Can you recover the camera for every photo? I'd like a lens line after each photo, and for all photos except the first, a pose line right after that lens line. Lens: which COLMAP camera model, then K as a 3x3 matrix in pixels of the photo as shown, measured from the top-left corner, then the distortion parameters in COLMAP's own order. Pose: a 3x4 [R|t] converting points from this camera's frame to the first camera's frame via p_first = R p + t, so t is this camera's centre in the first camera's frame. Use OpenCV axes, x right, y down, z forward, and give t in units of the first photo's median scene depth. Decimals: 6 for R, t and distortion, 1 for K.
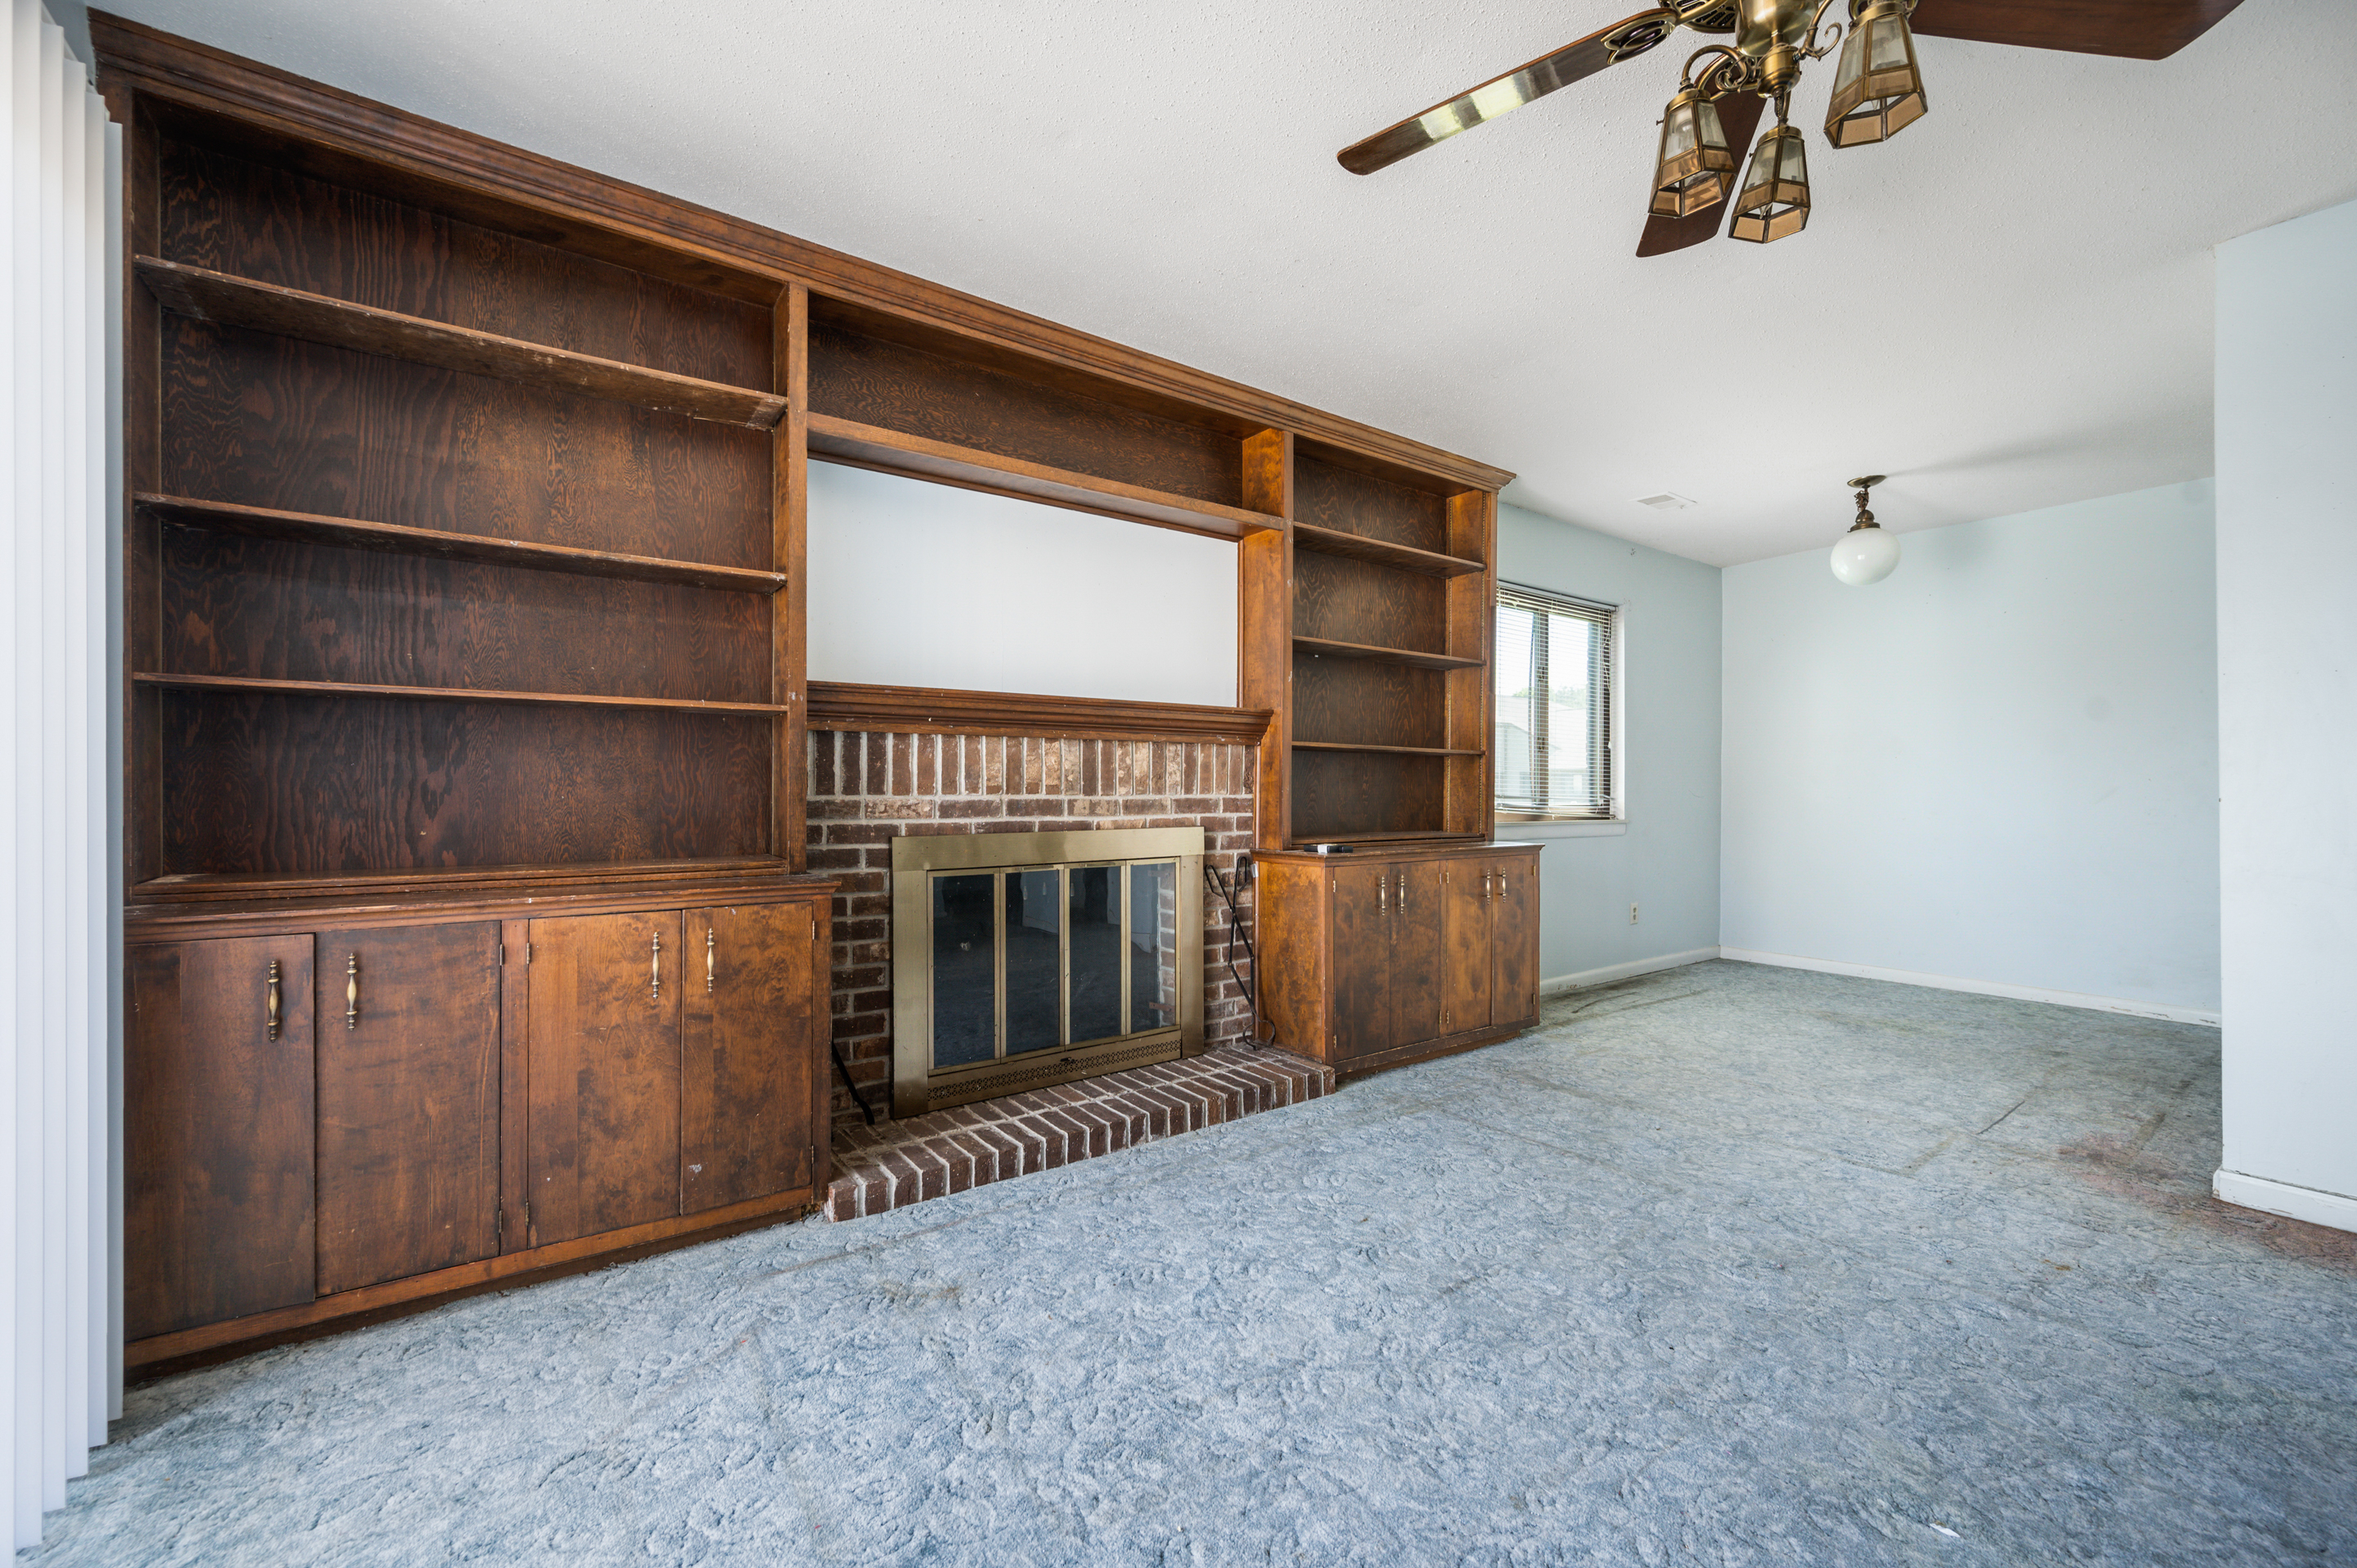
lens RADIAL K [[949.3, 0, 1189.7], [0, 949.3, 793.4], [0, 0, 1]] dist [-0.000487, 0.000982]
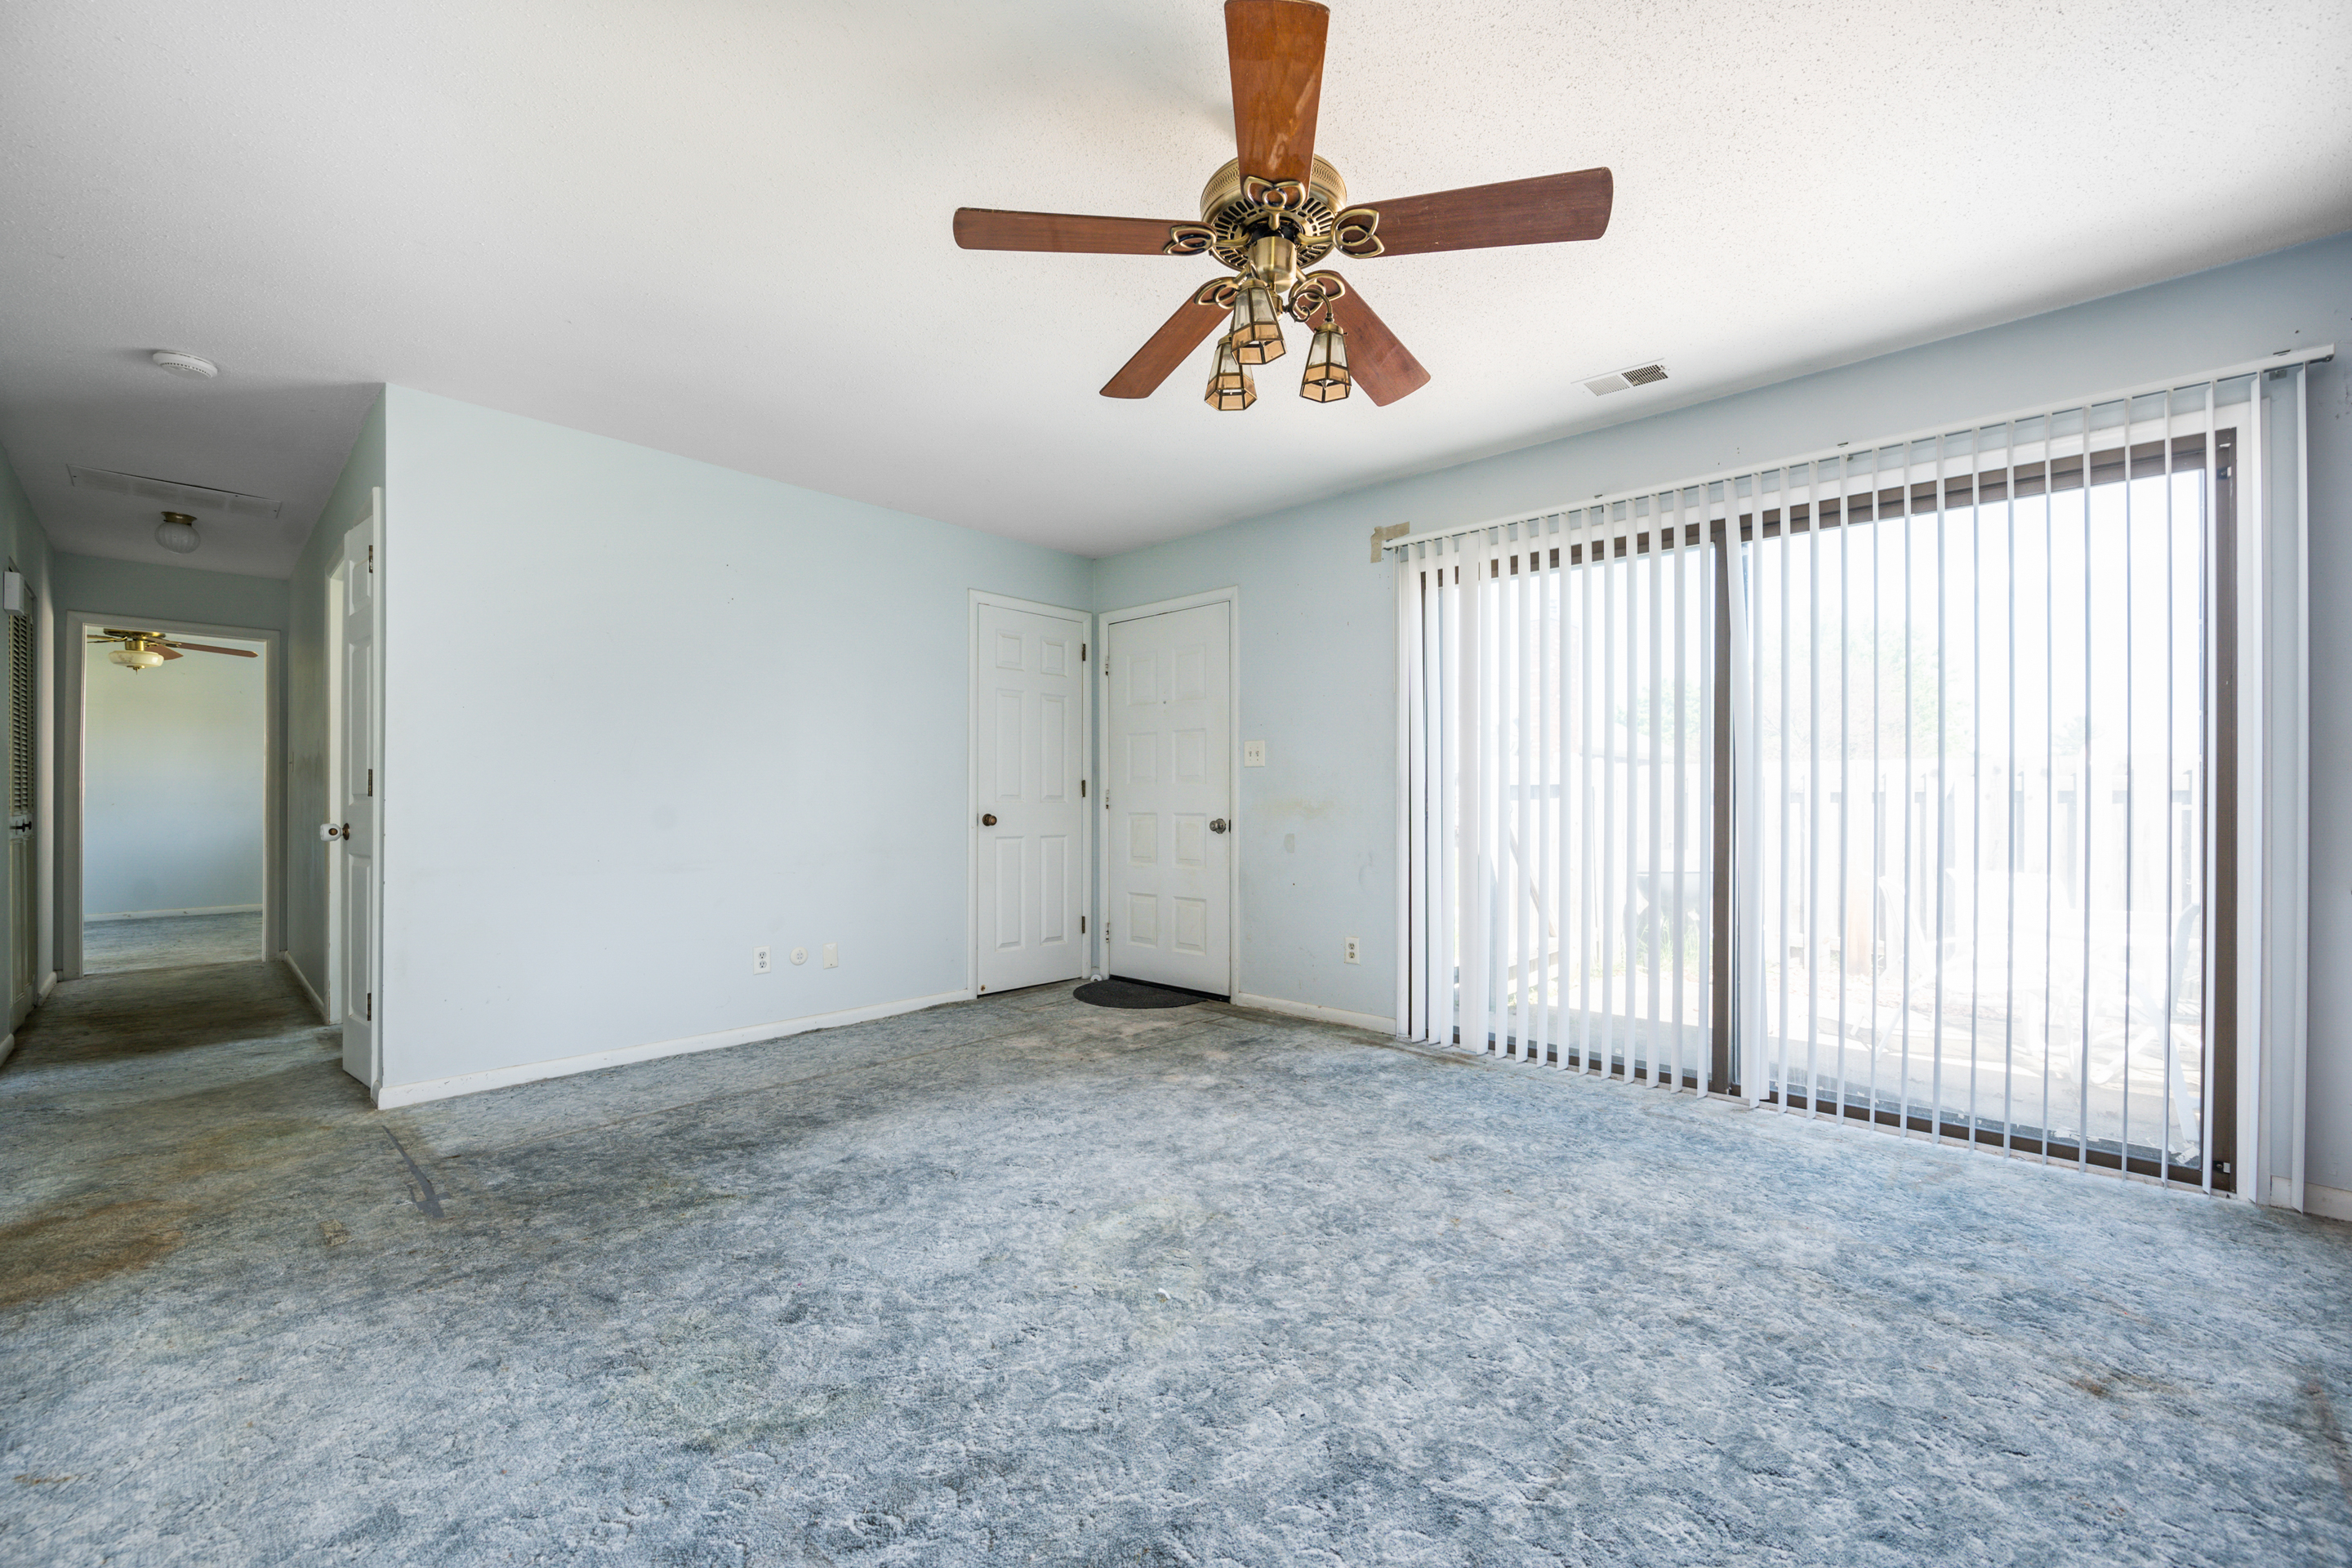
lens RADIAL K [[948.8, 0, 1184.9], [0, 948.8, 809.3], [0, 0, 1]] dist [-0.000443, -0.000078]
pose [[-0.981340, -0.001150, -0.192276, 0.457744], [-0.003418, 0.999928, 0.011468, -0.001522], [0.192249, 0.011911, -0.981274, 1.073915]]
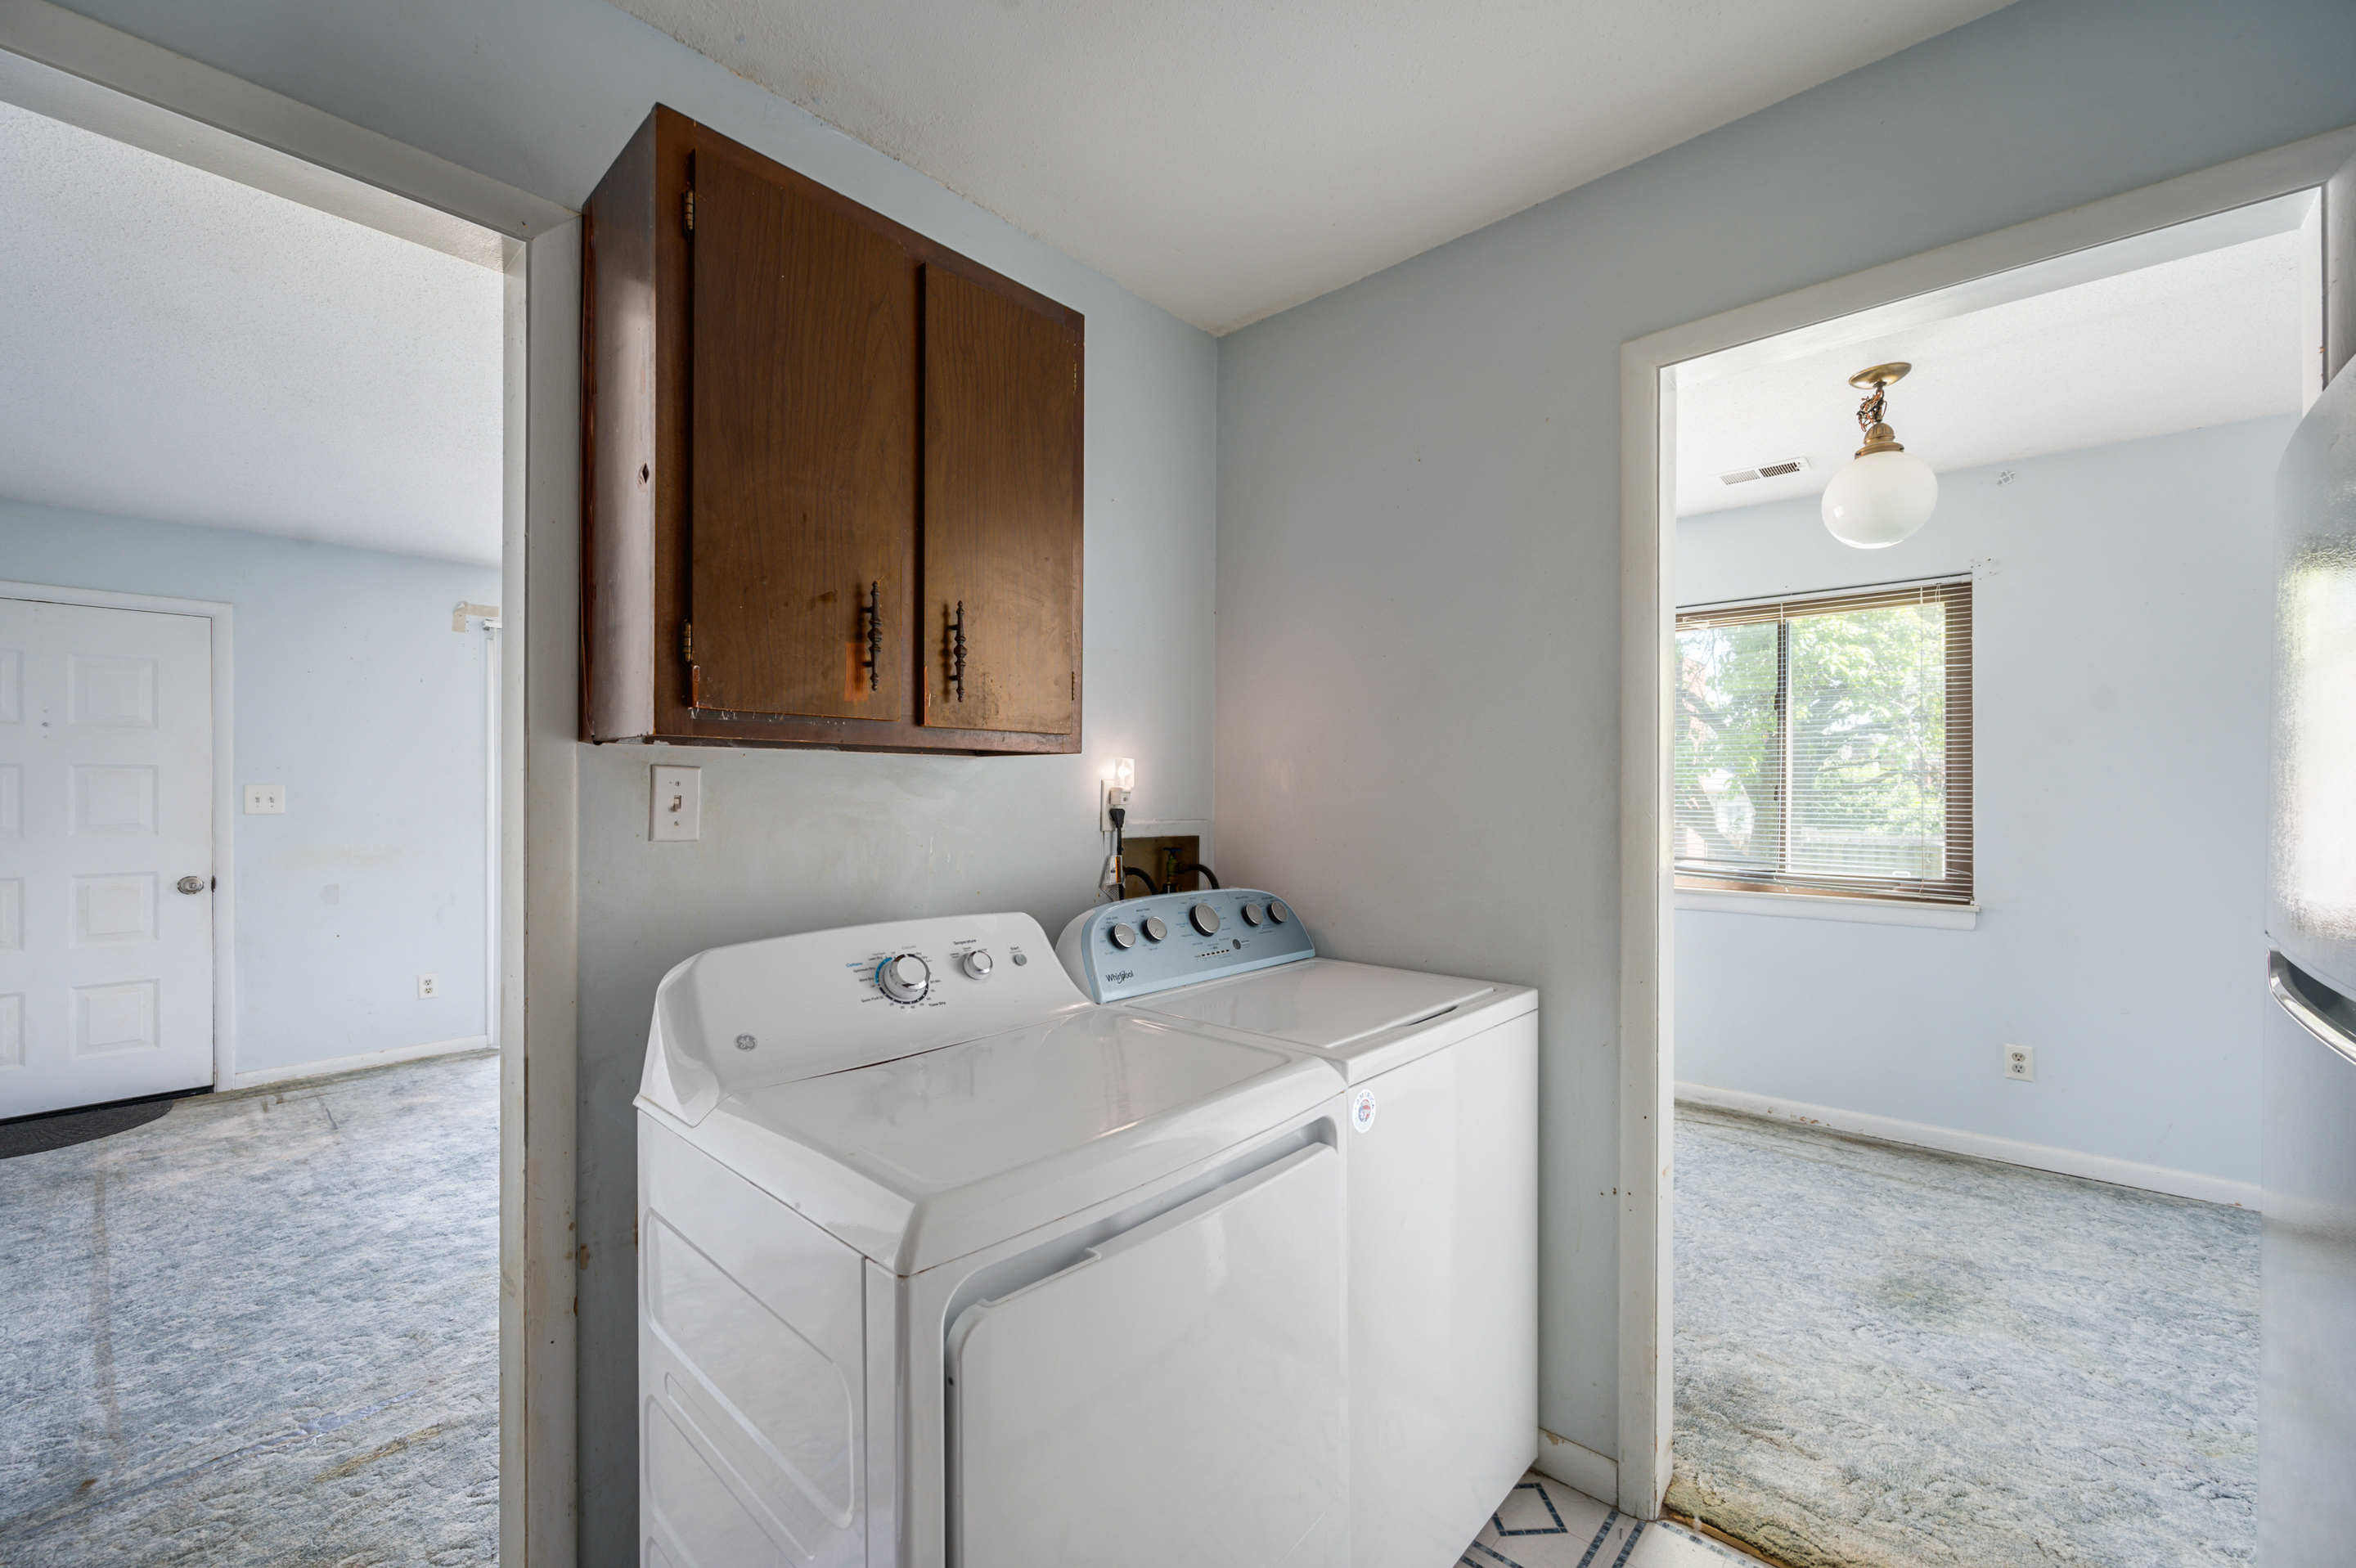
lens RADIAL K [[948.9, 0, 1171.9], [0, 948.9, 793.3], [0, 0, 1]] dist [-0.000487, 0.000982]
pose [[0.199506, -0.000545, -0.979896, 1.666529], [0.000050, 1.000000, -0.000546, -0.083137], [0.979897, 0.000060, 0.199506, 0.598448]]
